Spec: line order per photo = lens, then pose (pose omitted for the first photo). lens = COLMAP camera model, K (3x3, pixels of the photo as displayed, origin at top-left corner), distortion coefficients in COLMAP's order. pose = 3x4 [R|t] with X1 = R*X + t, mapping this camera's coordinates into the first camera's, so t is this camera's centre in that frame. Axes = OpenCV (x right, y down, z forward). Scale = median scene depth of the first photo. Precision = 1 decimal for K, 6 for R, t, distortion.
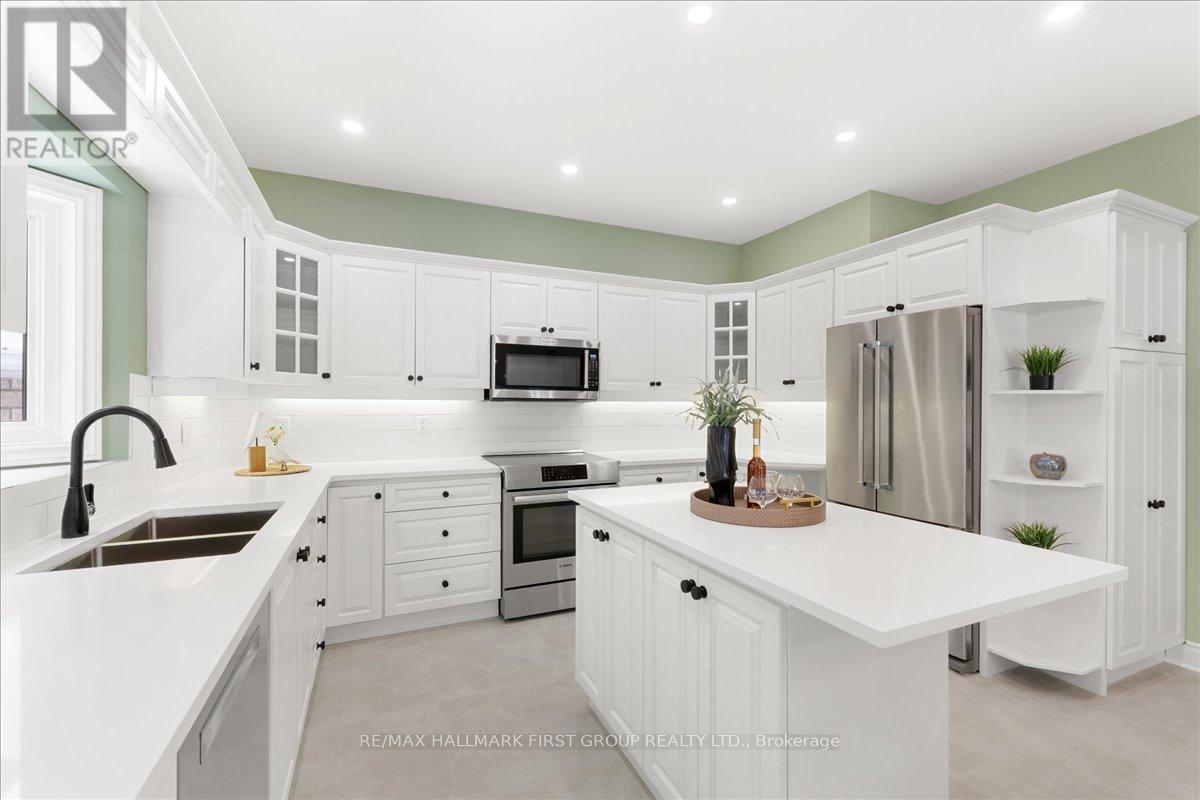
lens RADIAL K [[531.3, 0, 610.1], [0, 531.3, 404.6], [0, 0, 1]] dist [0.009283, -0.000075]
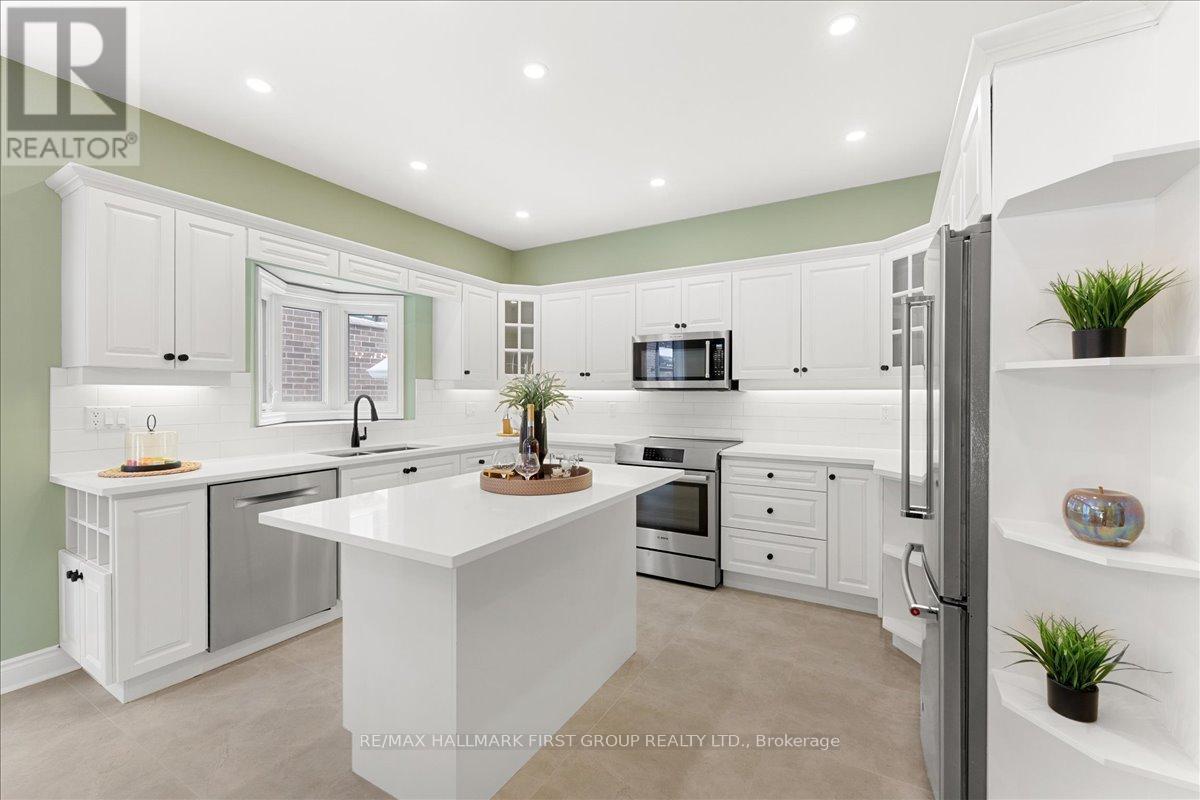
lens RADIAL K [[489.9, 0, 612.0], [0, 489.9, 397.1], [0, 0, 1]] dist [-0.000789, -0.000218]
pose [[0.588078, 0.002502, -0.808800, 0.743767], [0.003756, 0.999976, 0.005824, 0.001626], [0.808795, -0.006463, 0.588055, 0.340281]]
